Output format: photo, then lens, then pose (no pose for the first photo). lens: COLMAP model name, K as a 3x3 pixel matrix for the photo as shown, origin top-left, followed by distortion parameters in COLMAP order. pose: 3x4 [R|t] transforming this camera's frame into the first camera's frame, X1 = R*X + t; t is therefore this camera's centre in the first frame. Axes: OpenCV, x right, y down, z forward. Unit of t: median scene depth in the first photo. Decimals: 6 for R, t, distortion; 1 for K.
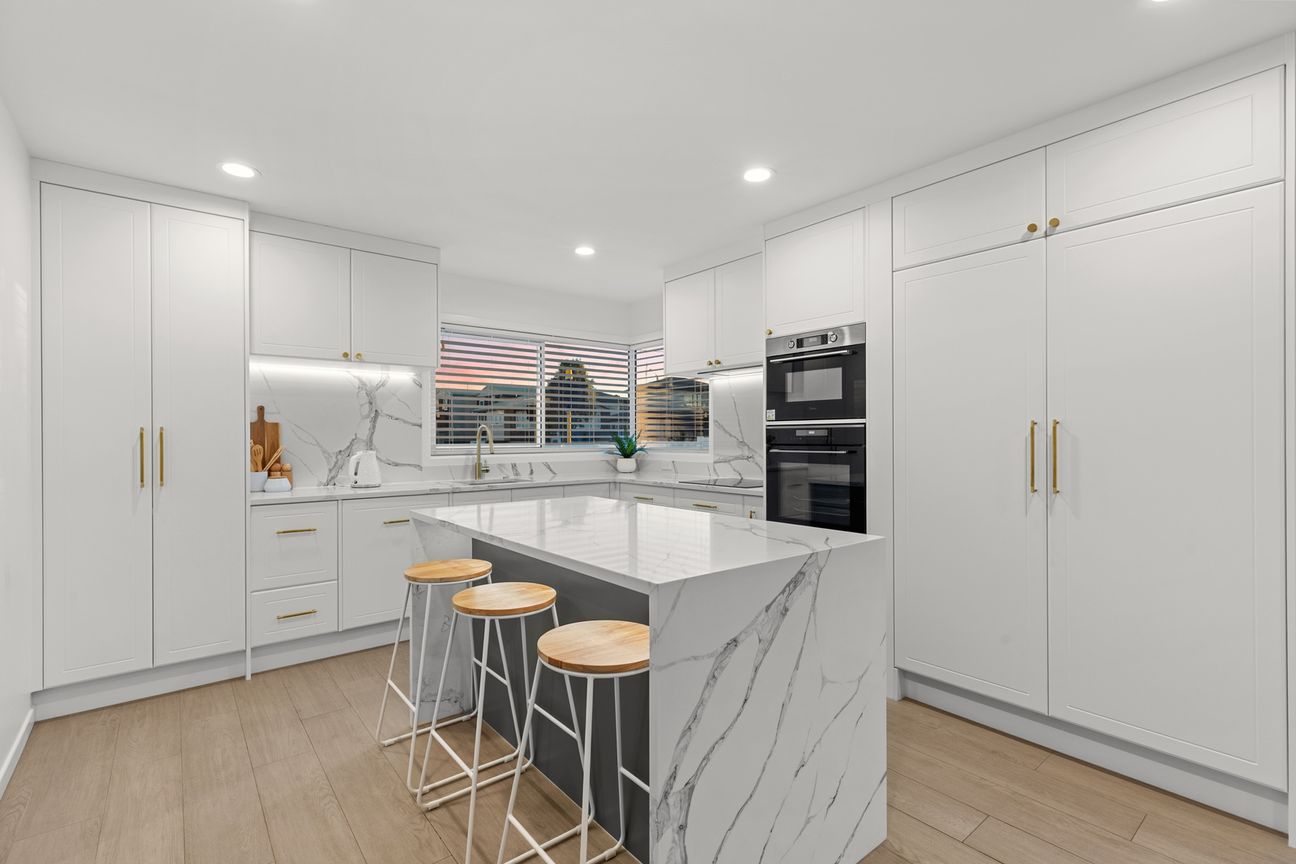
lens RADIAL K [[584.6, 0, 643.5], [0, 584.6, 435.2], [0, 0, 1]] dist [0.009997, -0.000072]
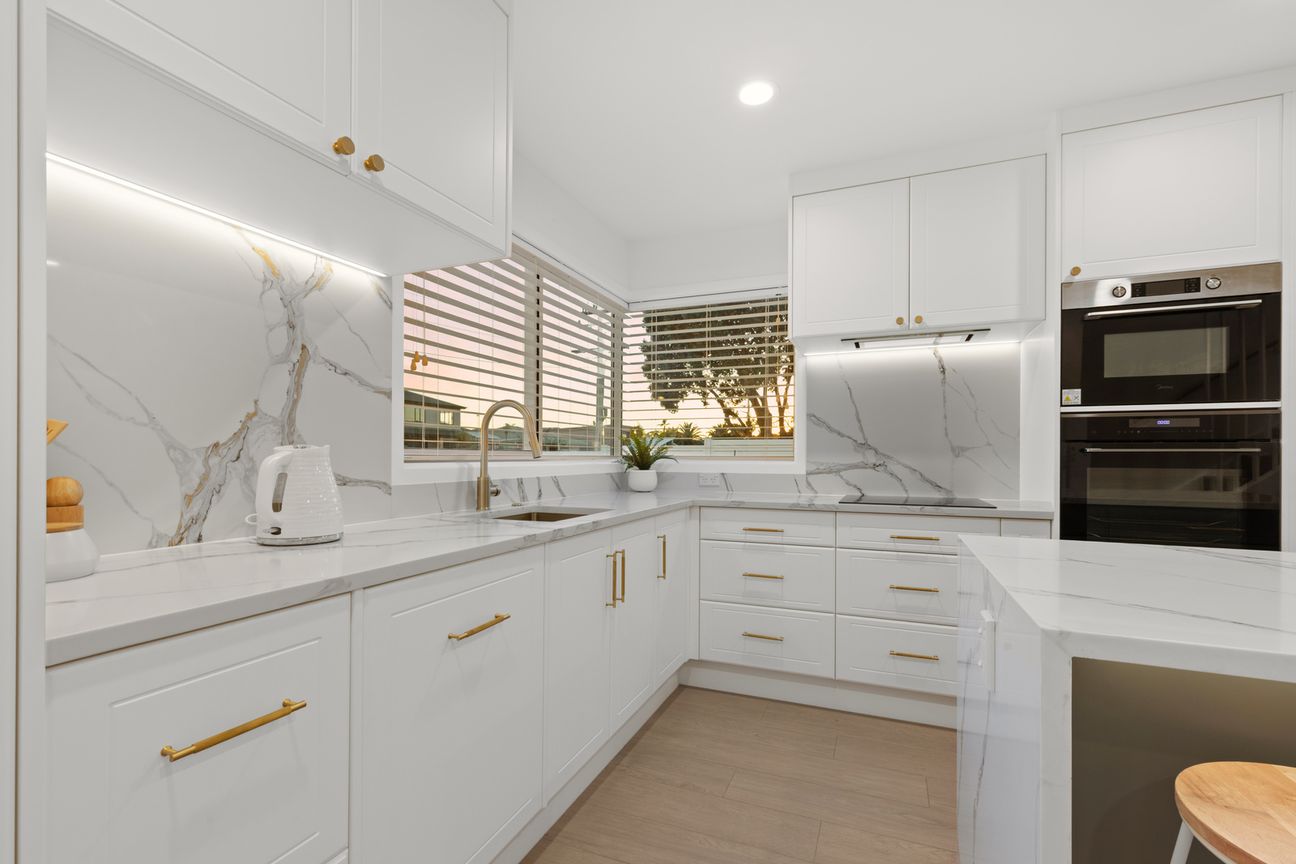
lens RADIAL K [[587.8, 0, 645.9], [0, 587.8, 453.5], [0, 0, 1]] dist [0.001281, -0.000056]
pose [[0.878250, 0.009047, 0.478116, -0.525179], [-0.008025, 0.999959, -0.004181, 0.036333], [-0.478135, -0.000164, 0.878287, 0.637595]]
